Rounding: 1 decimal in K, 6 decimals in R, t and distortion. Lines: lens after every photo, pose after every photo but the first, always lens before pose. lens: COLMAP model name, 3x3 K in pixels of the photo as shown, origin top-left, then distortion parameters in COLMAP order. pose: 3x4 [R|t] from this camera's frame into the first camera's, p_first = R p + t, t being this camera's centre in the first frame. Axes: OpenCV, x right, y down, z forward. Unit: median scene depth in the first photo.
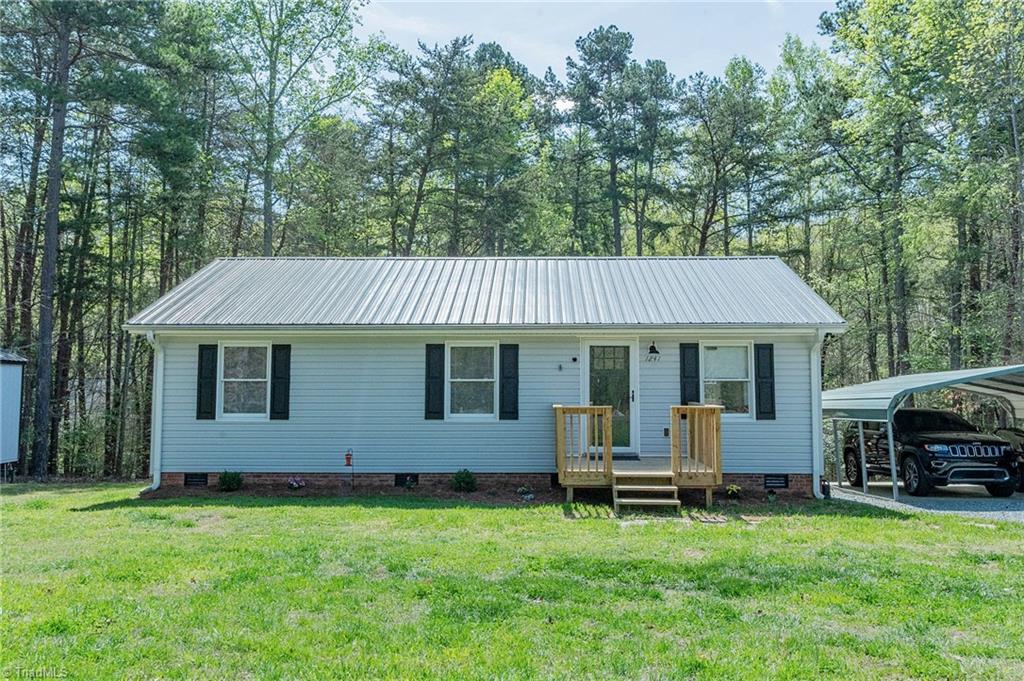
lens RADIAL K [[886.8, 0, 512.0], [0, 886.8, 338.9], [0, 0, 1]] dist [-0.050066, 0.006183]
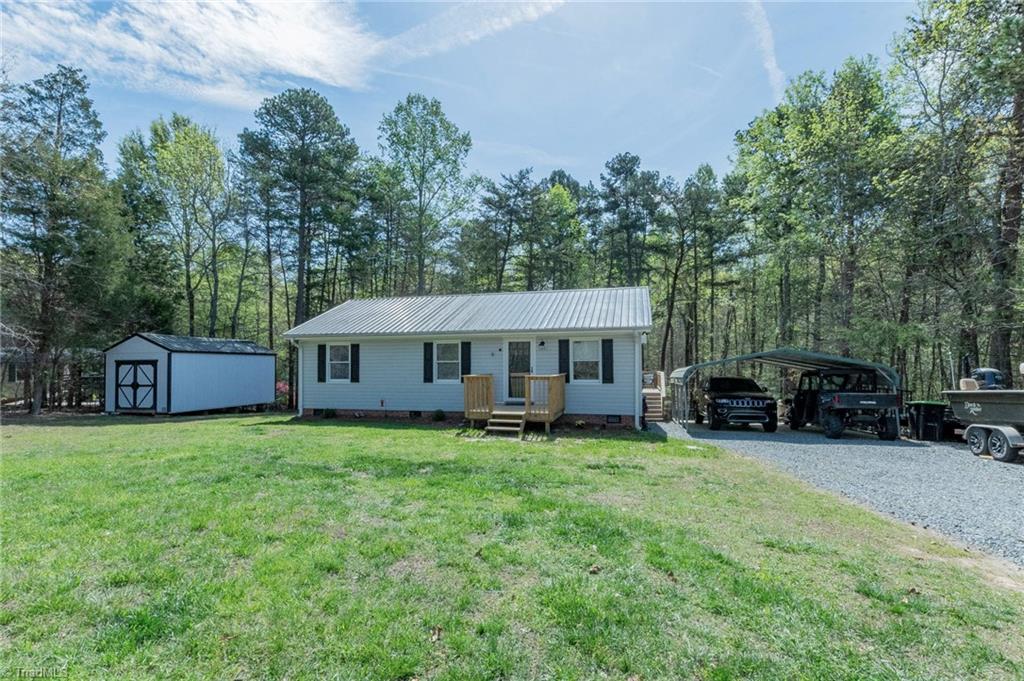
lens RADIAL K [[497.7, 0, 512.2], [0, 497.7, 344.8], [0, 0, 1]] dist [-0.029465, -0.000033]
pose [[0.972757, -0.014876, -0.231351, 0.328579], [0.018644, 0.999727, 0.014109, -0.000512], [0.231077, -0.018038, 0.972768, 0.015466]]
